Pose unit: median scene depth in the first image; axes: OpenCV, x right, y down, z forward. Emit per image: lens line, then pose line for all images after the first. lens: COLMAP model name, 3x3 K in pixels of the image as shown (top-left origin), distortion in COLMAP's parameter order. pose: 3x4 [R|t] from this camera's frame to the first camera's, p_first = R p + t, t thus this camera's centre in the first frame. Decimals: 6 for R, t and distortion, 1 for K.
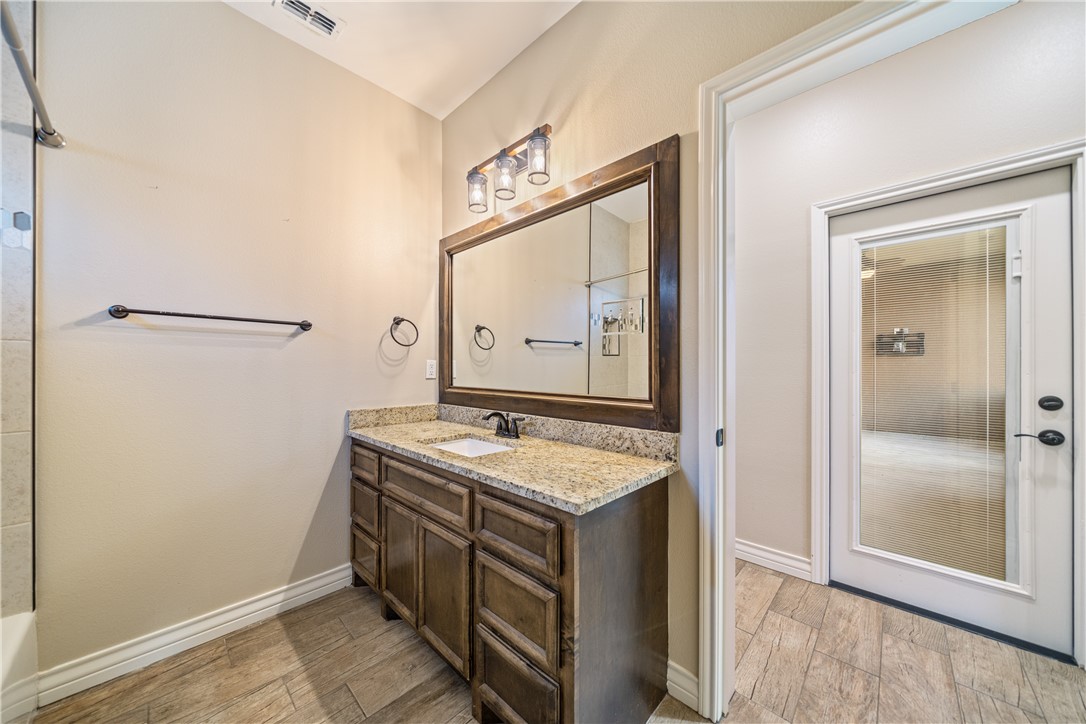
lens RADIAL K [[373.7, 0, 546.7], [0, 373.7, 365.5], [0, 0, 1]] dist [0.002337, 0.000027]
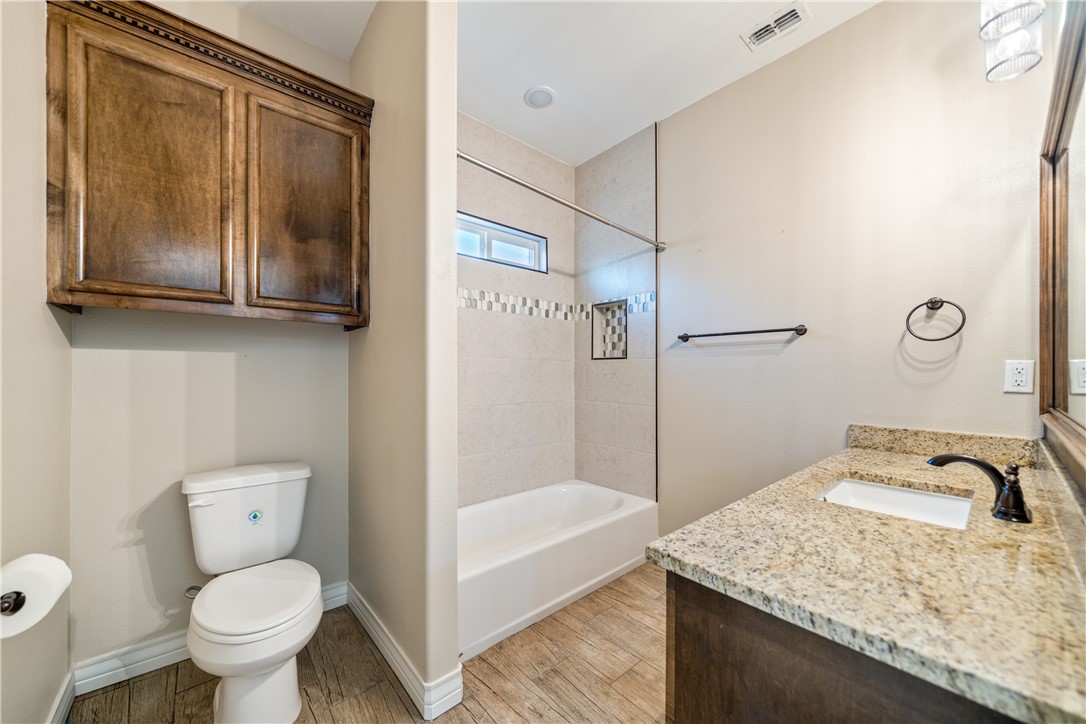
lens RADIAL K [[410.9, 0, 547.7], [0, 410.9, 370.7], [0, 0, 1]] dist [0.000572, 0.000647]
pose [[-0.104908, -0.006823, -0.994459, 0.644628], [0.001955, 0.999973, -0.007067, 0.007745], [0.994480, -0.002686, -0.104892, 0.593240]]
